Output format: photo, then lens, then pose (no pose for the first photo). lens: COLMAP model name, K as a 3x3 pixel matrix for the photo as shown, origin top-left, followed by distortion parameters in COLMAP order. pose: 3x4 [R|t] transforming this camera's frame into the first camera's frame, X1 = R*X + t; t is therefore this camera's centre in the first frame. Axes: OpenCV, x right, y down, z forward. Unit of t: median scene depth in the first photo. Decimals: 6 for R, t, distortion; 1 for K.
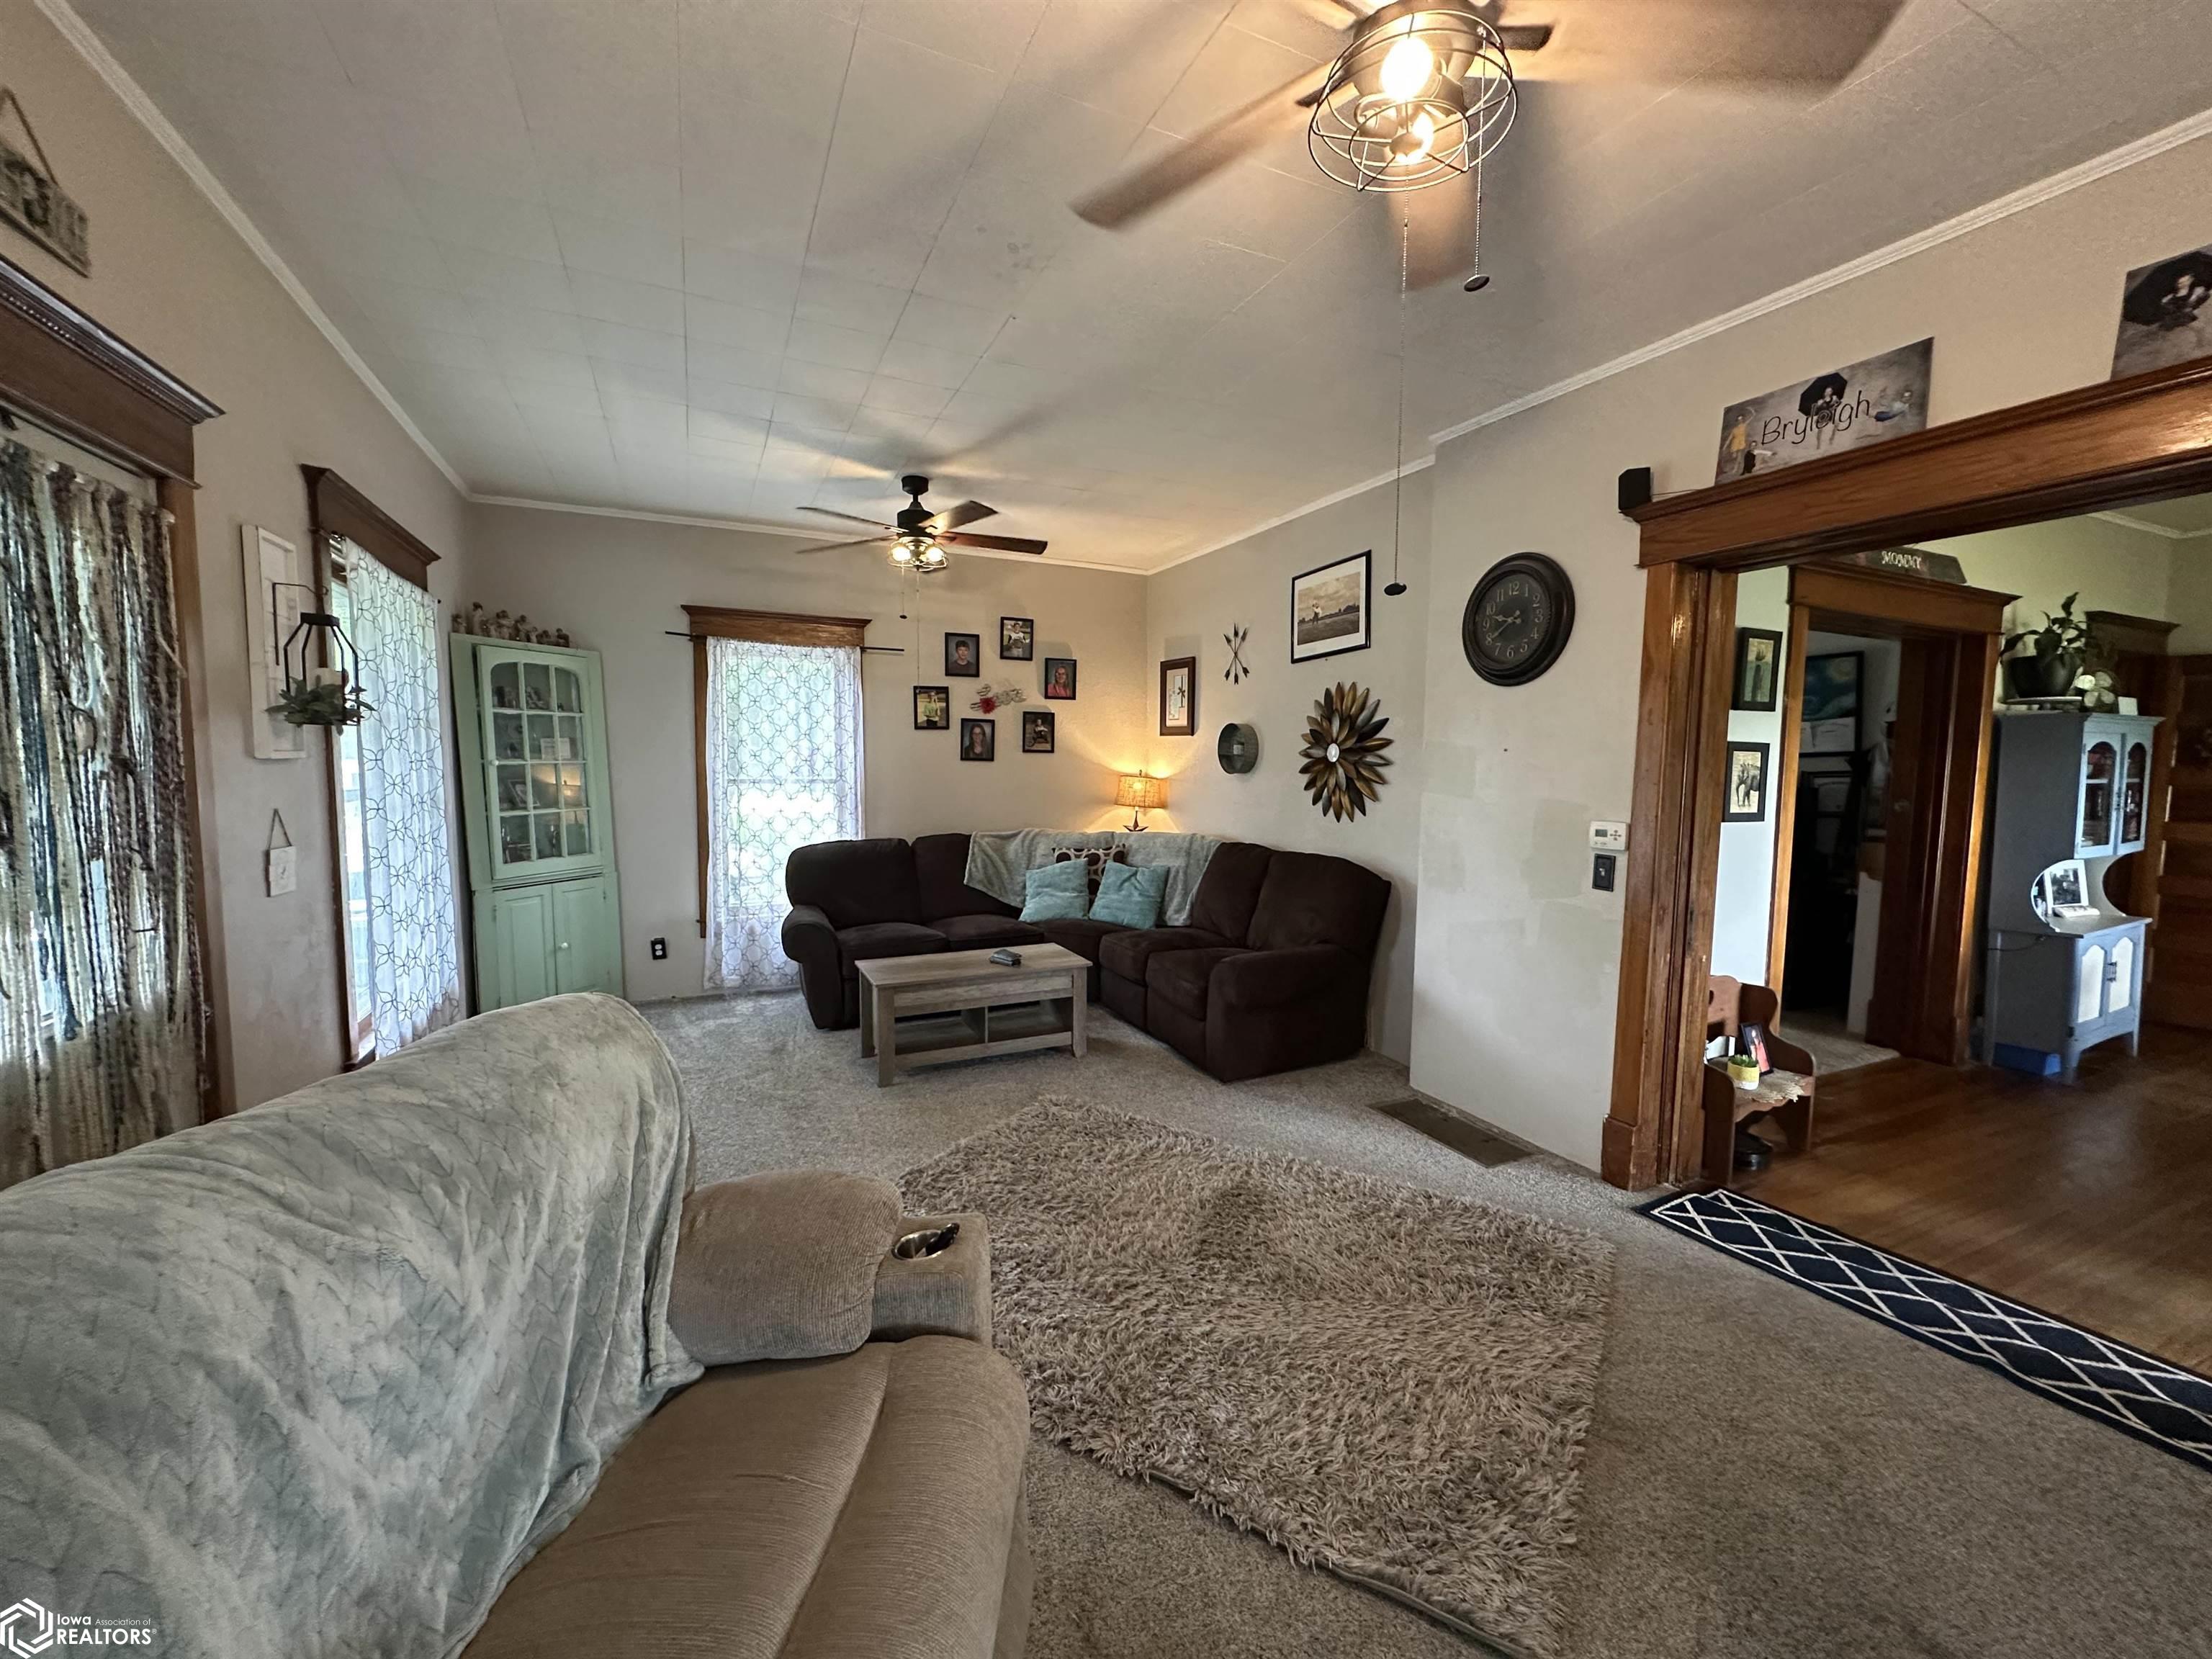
lens RADIAL K [[880.9, 0, 1100.4], [0, 880.9, 832.4], [0, 0, 1]] dist [-0.001703, 0.000063]
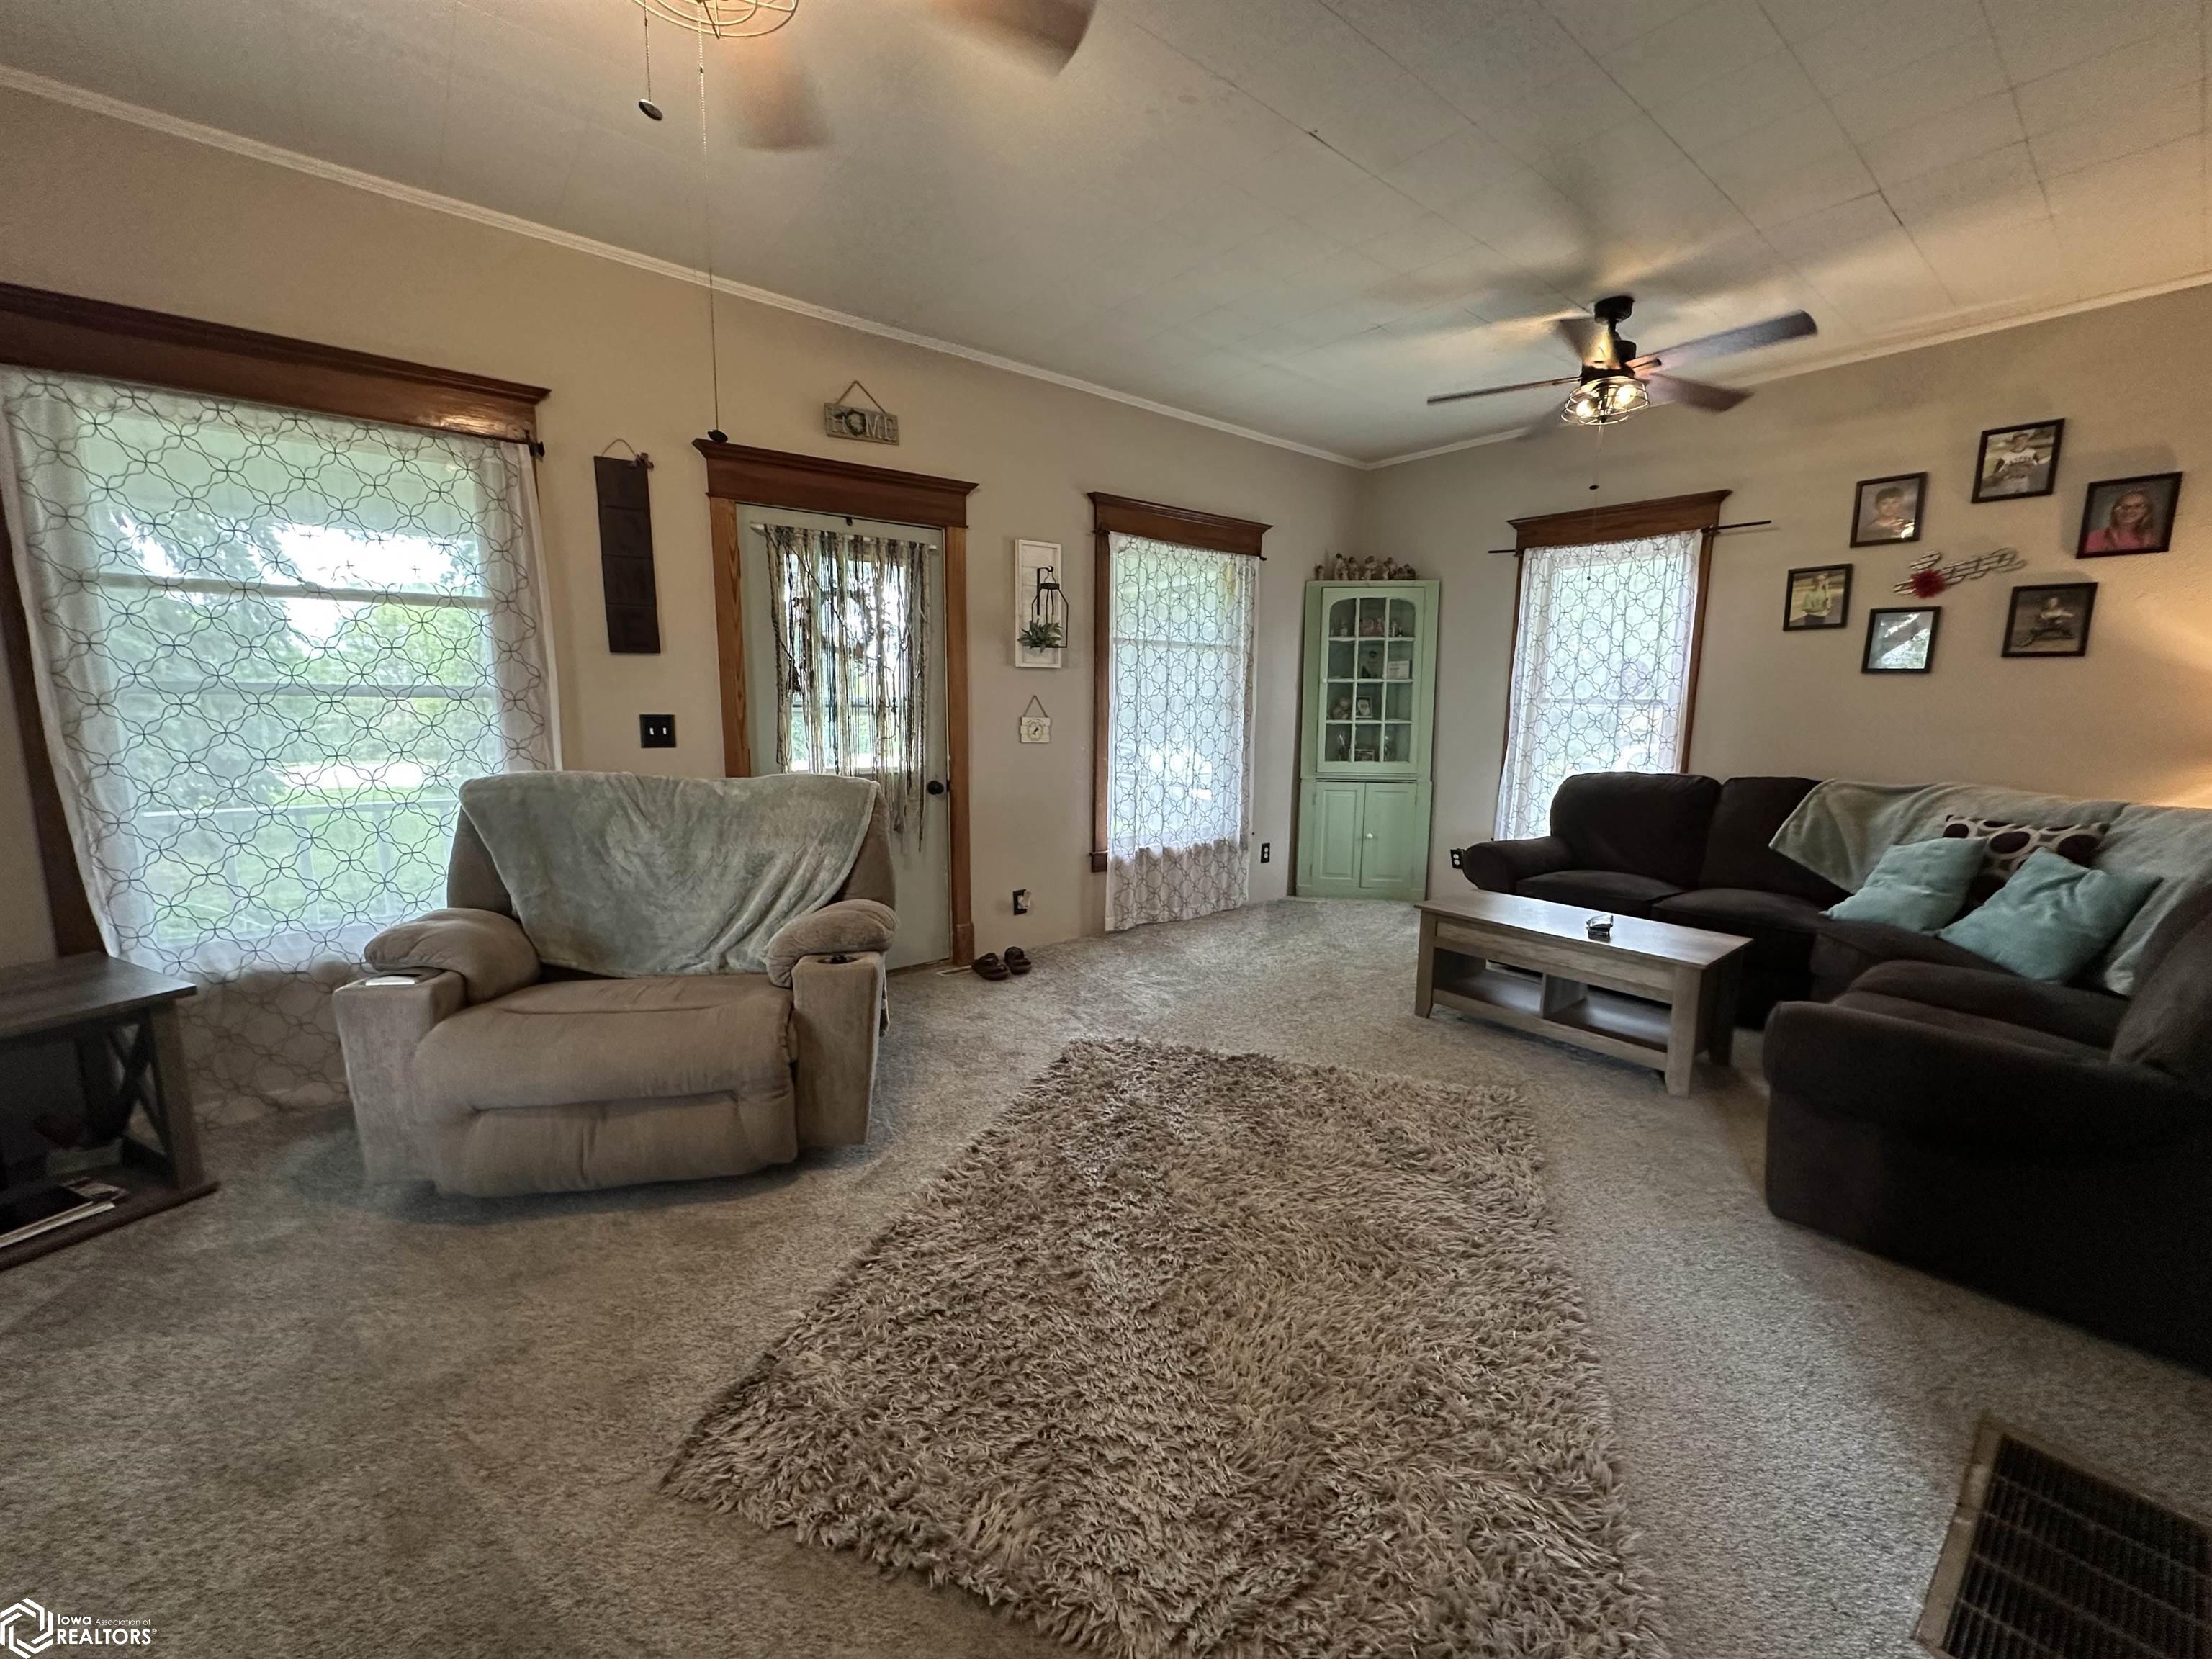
lens RADIAL K [[880.9, 0, 1104.1], [0, 880.9, 834.8], [0, 0, 1]] dist [-0.001703, 0.000063]
pose [[0.237203, 0.145602, -0.960487, 0.401500], [-0.089295, 0.987786, 0.127688, 0.005788], [0.967347, 0.055479, 0.247308, 0.314100]]
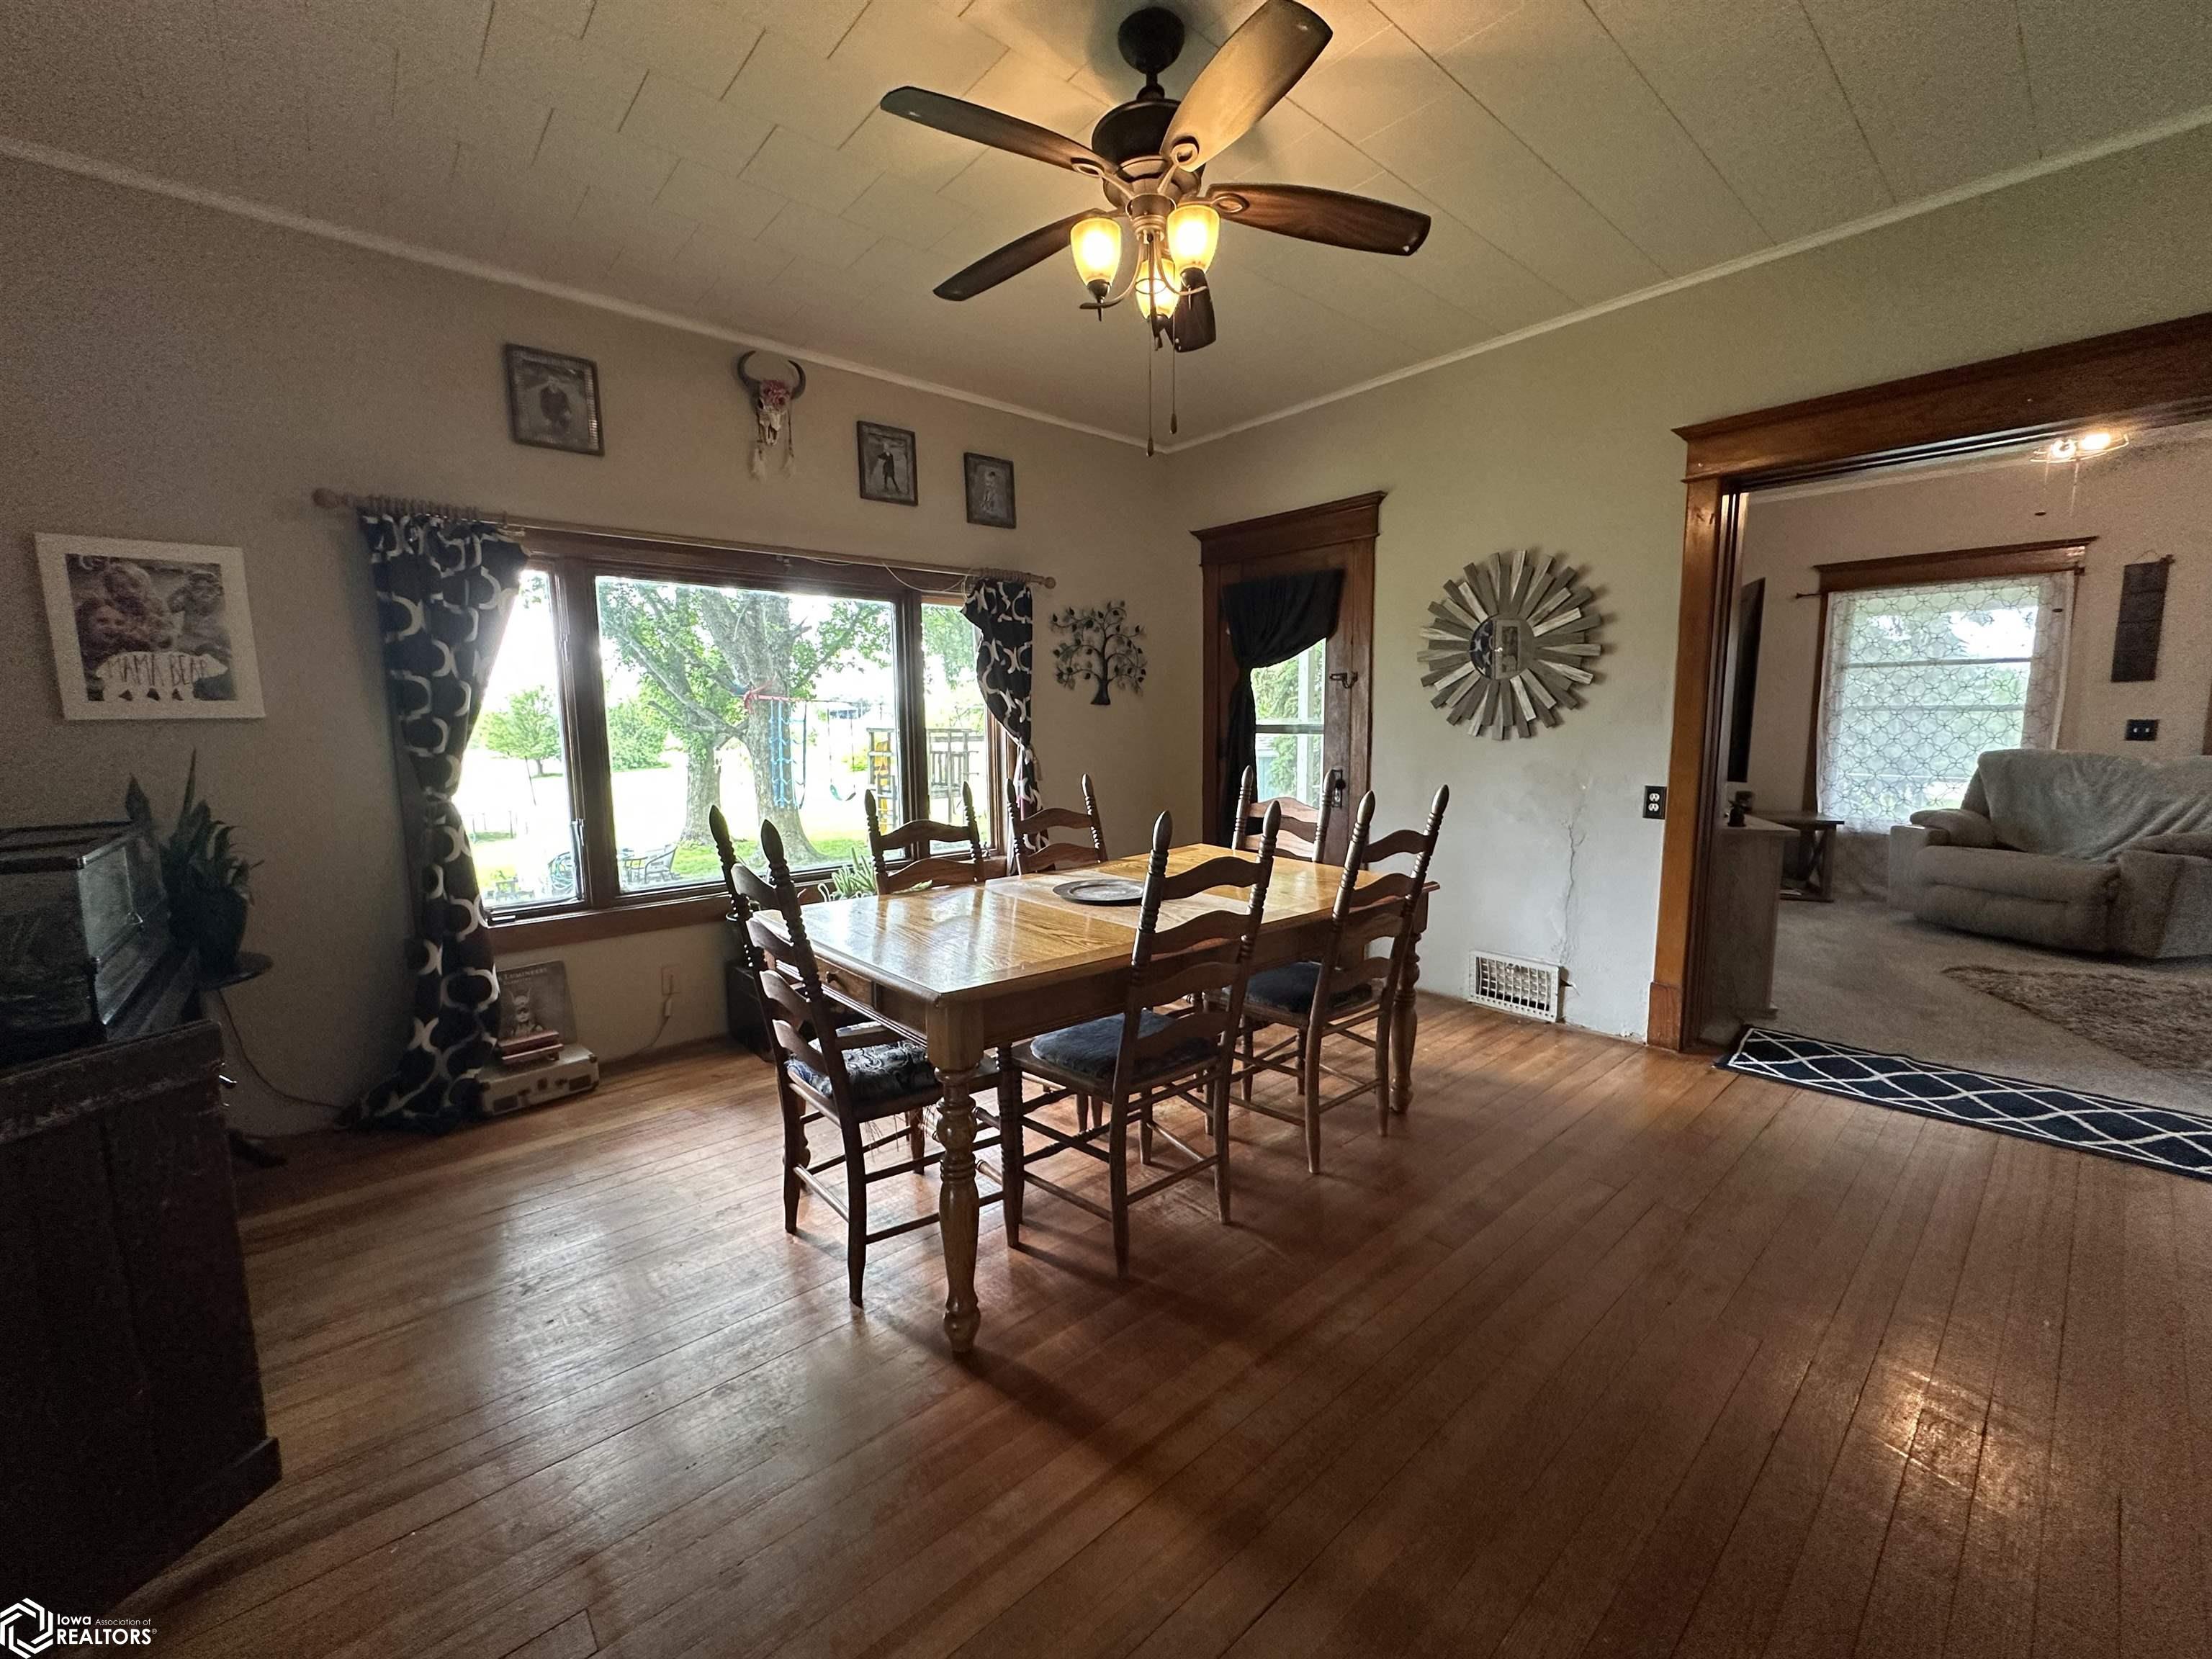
lens RADIAL K [[880.9, 0, 1112.0], [0, 880.9, 824.5], [0, 0, 1]] dist [-0.001703, 0.000063]
pose [[-0.959831, 0.035420, -0.278335, 0.718076], [-0.021353, 0.979902, 0.198335, -0.008513], [0.279766, 0.196312, -0.939783, 0.528113]]
